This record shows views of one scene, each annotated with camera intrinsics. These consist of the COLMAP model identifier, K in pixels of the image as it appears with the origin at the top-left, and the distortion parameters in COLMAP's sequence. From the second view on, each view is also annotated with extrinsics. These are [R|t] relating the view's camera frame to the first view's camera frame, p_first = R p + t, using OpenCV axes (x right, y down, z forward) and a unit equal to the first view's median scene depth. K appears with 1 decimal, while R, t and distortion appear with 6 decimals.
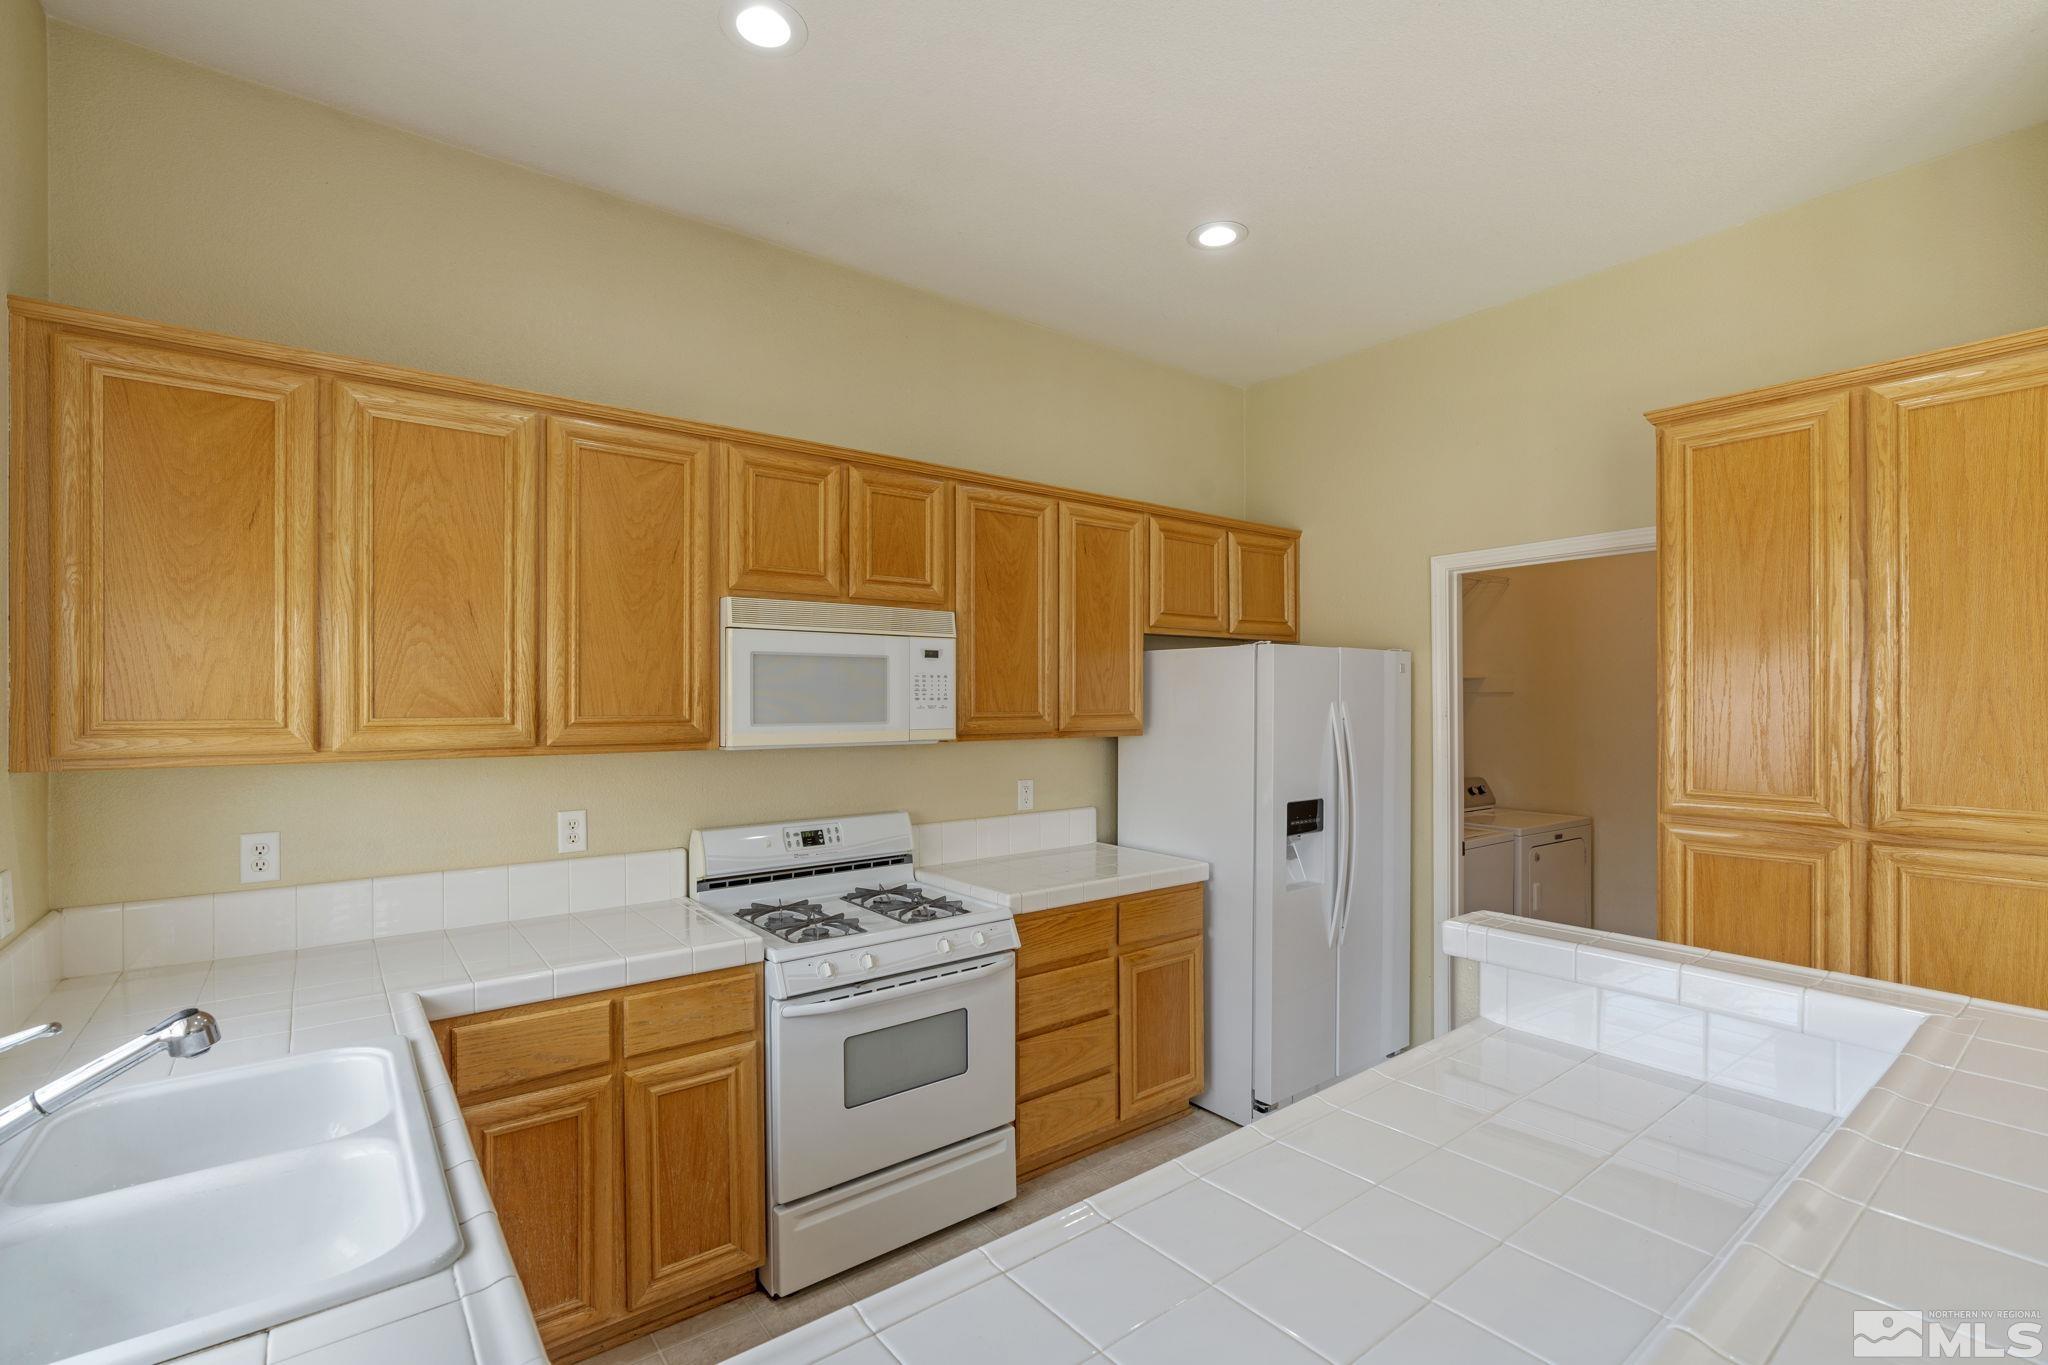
lens RADIAL K [[925.0, 0, 1038.2], [0, 925.0, 702.4], [0, 0, 1]] dist [-0.014094, 0.005904]
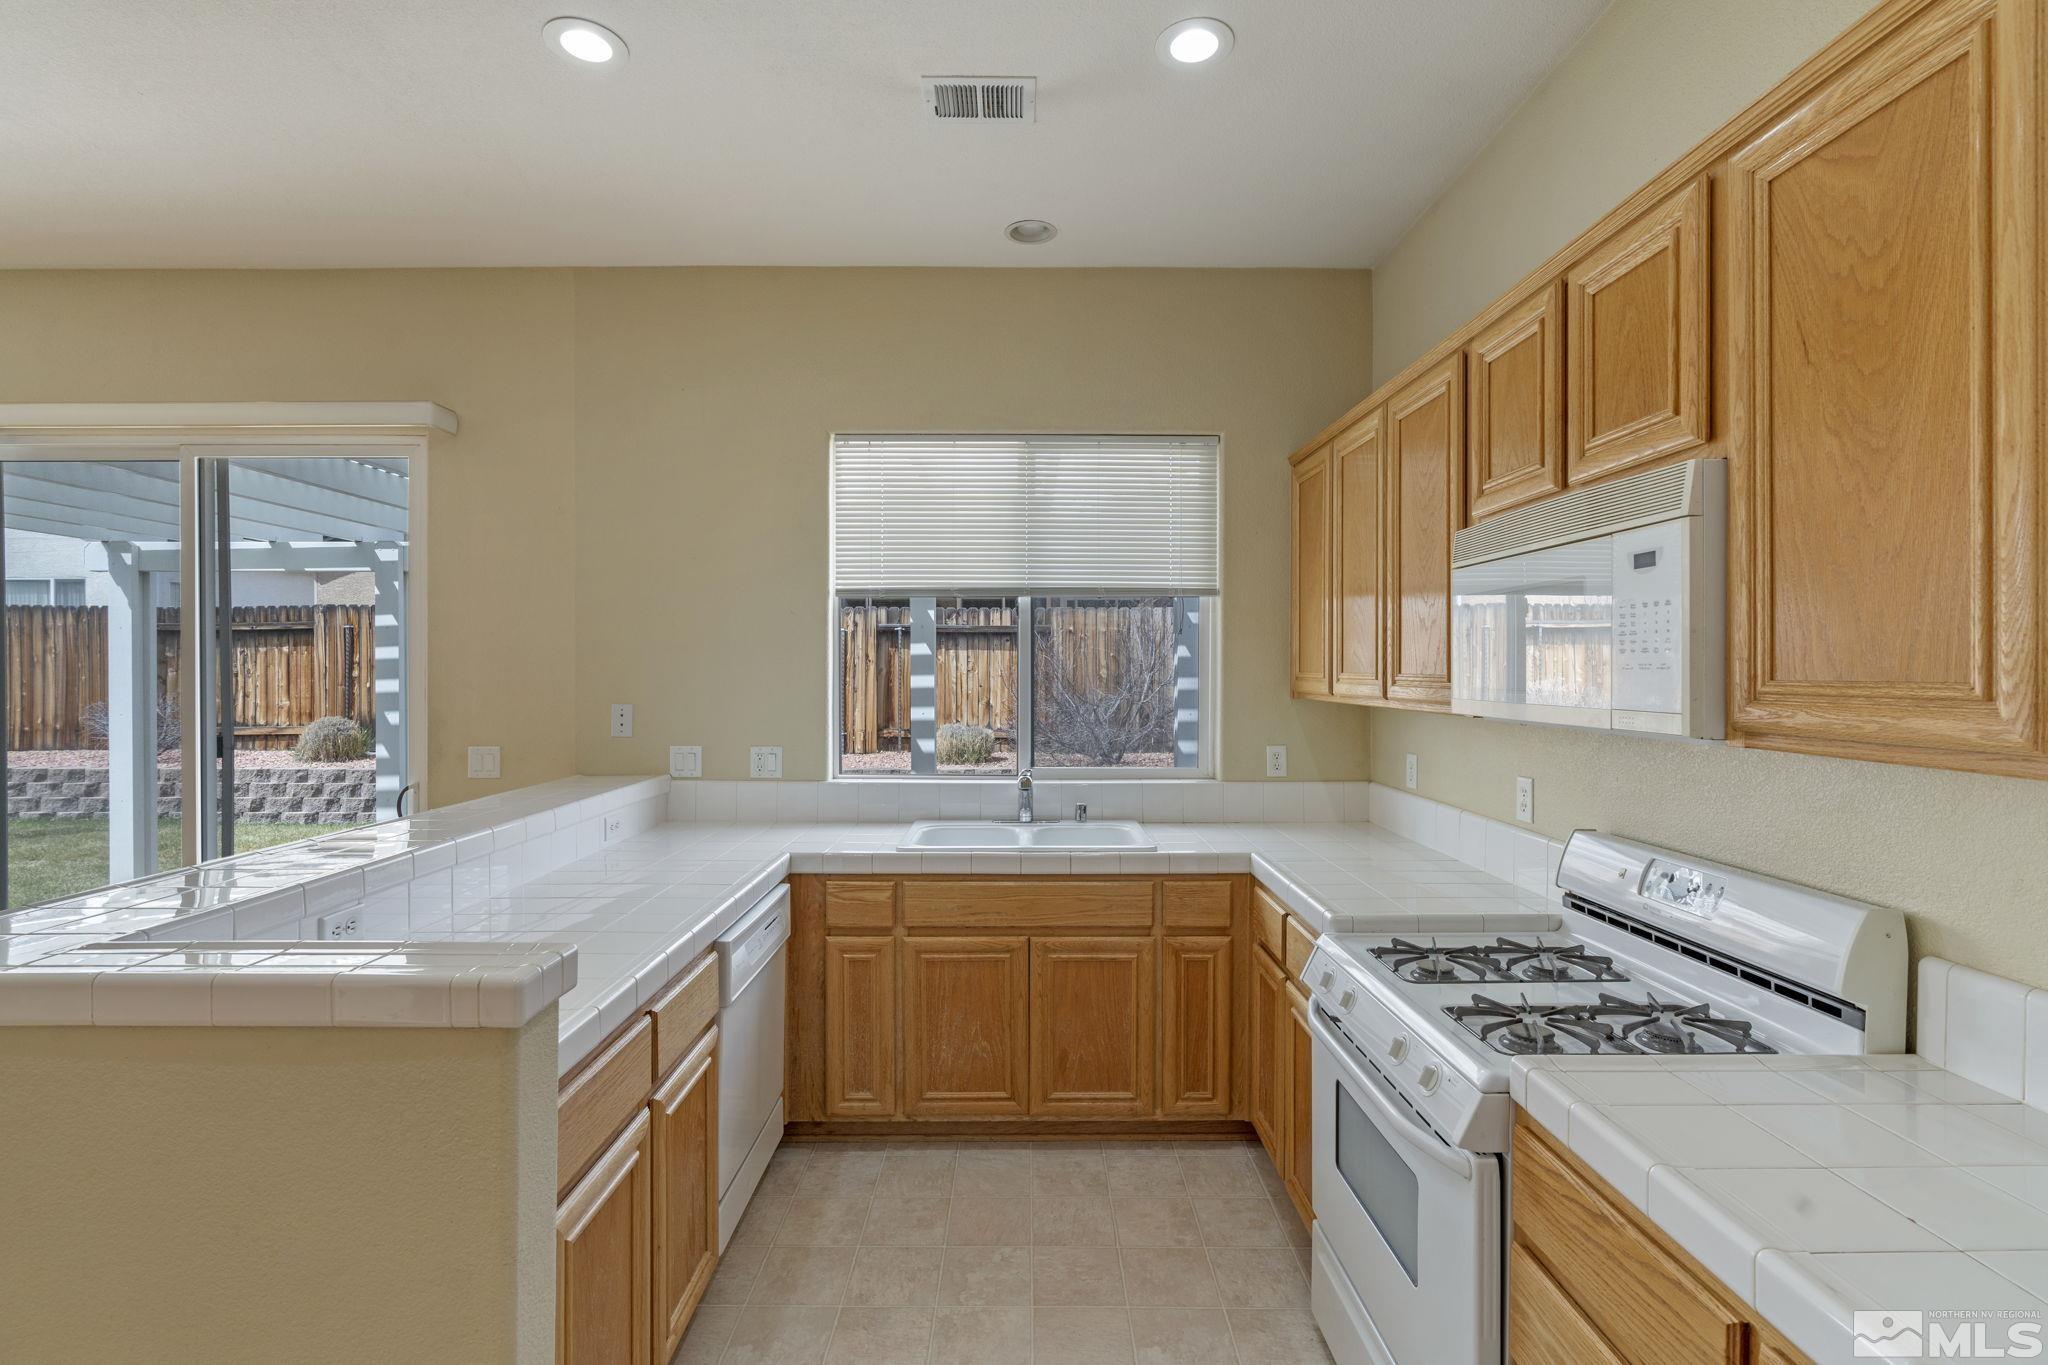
lens RADIAL K [[925.0, 0, 1025.8], [0, 925.0, 678.6], [0, 0, 1]] dist [-0.014094, 0.005904]
pose [[-0.612015, 0.008578, -0.790799, 0.487759], [-0.003768, 0.999898, 0.013762, 0.006001], [0.790837, 0.011402, -0.611921, 1.057729]]
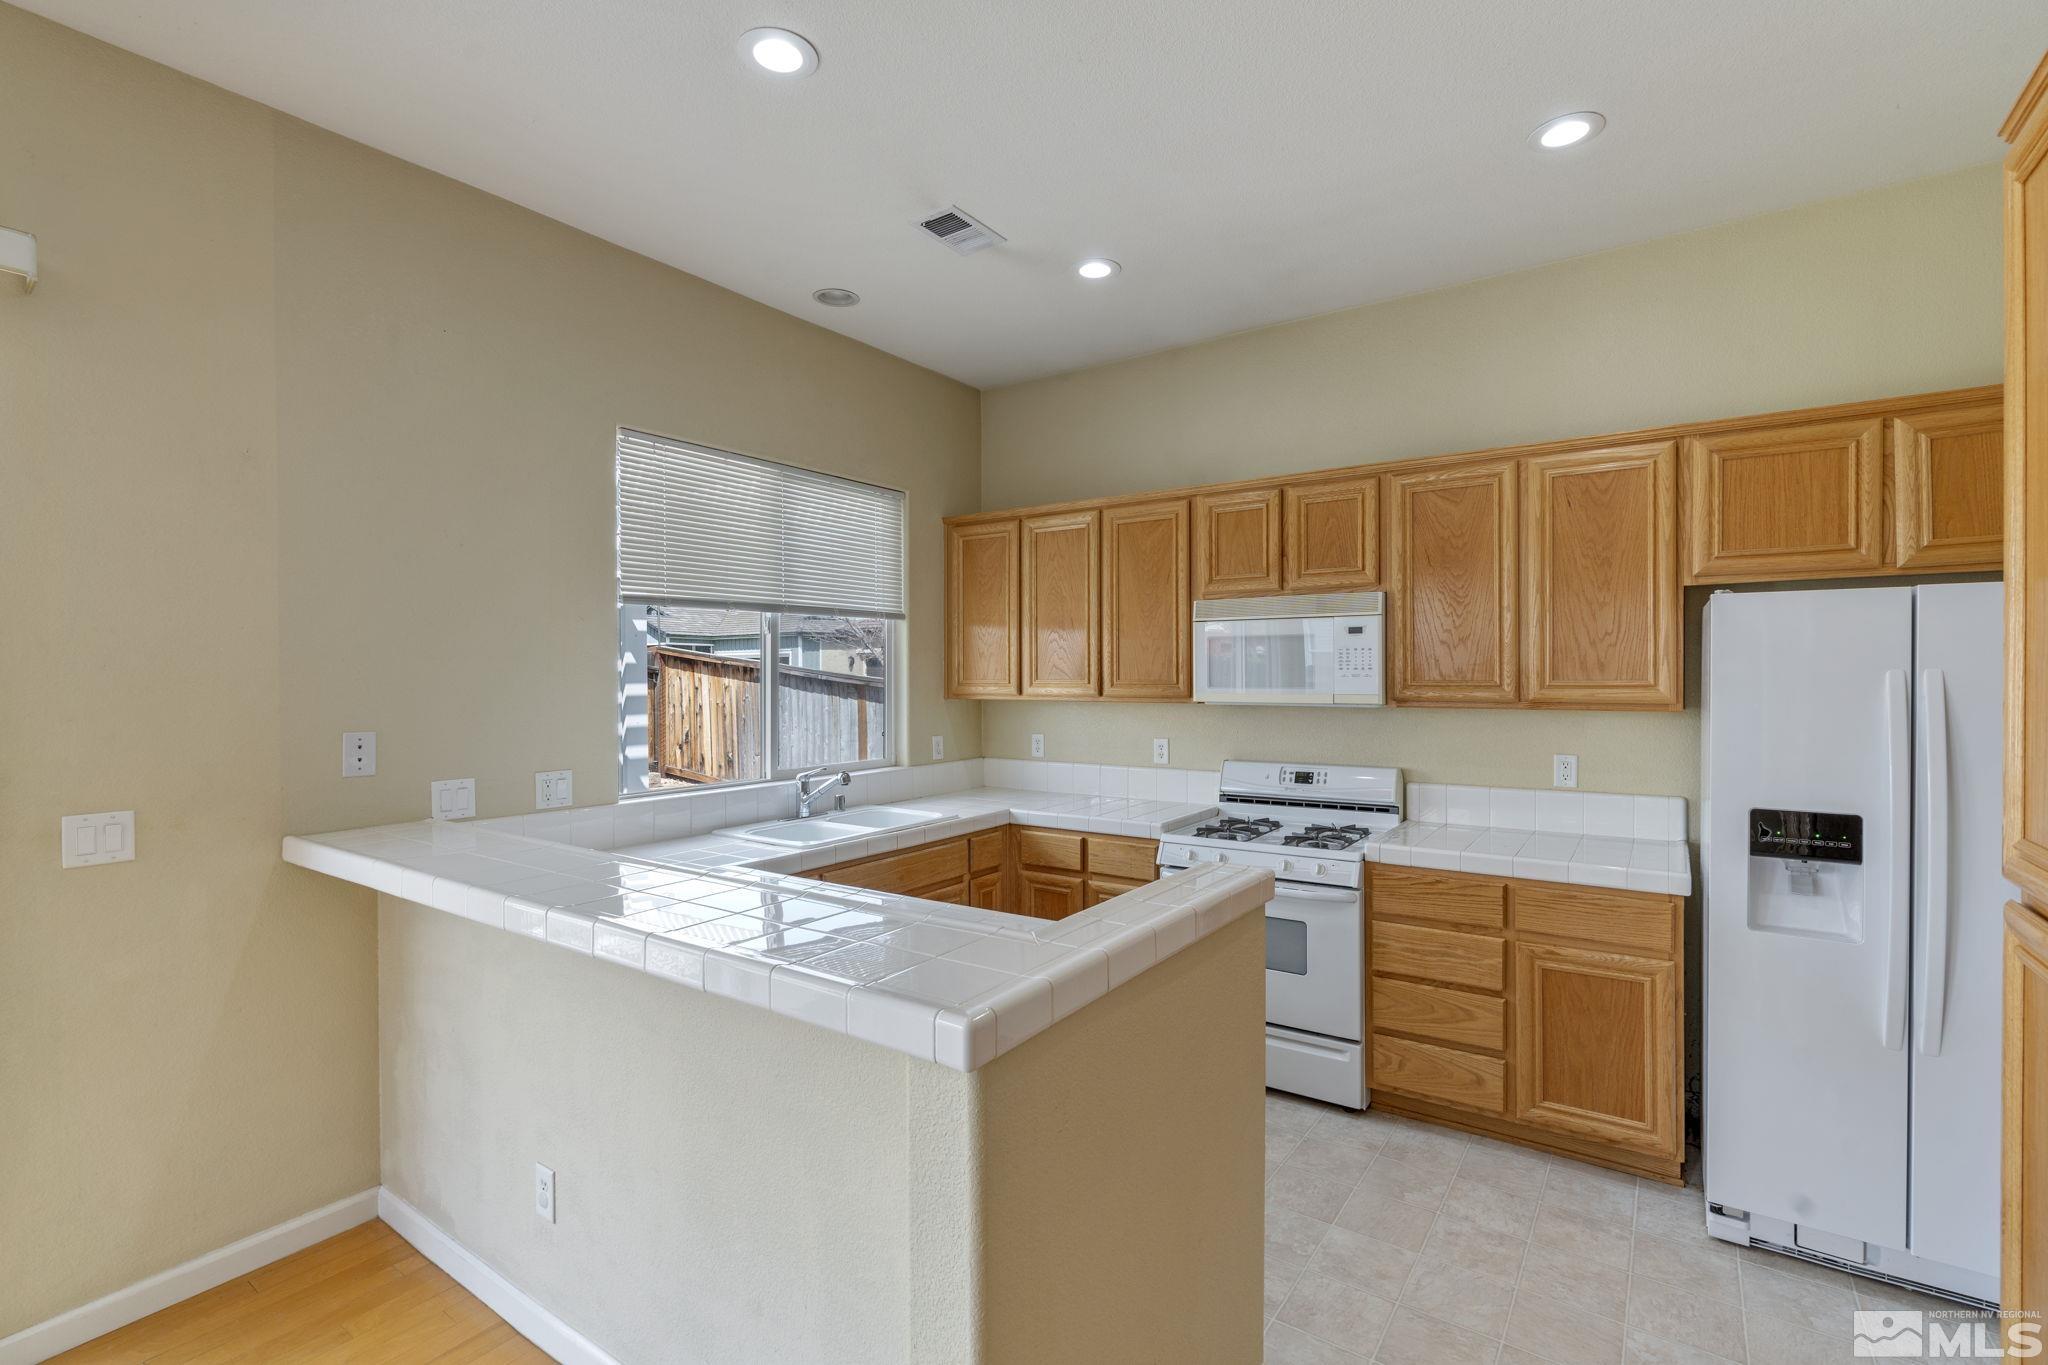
lens RADIAL K [[925.0, 0, 1029.5], [0, 925.0, 679.6], [0, 0, 1]] dist [-0.014094, 0.005904]
pose [[0.295293, 0.007061, -0.955381, 0.891977], [0.000214, 0.999972, 0.007456, 0.001268], [0.955407, -0.002406, 0.295284, 0.267293]]
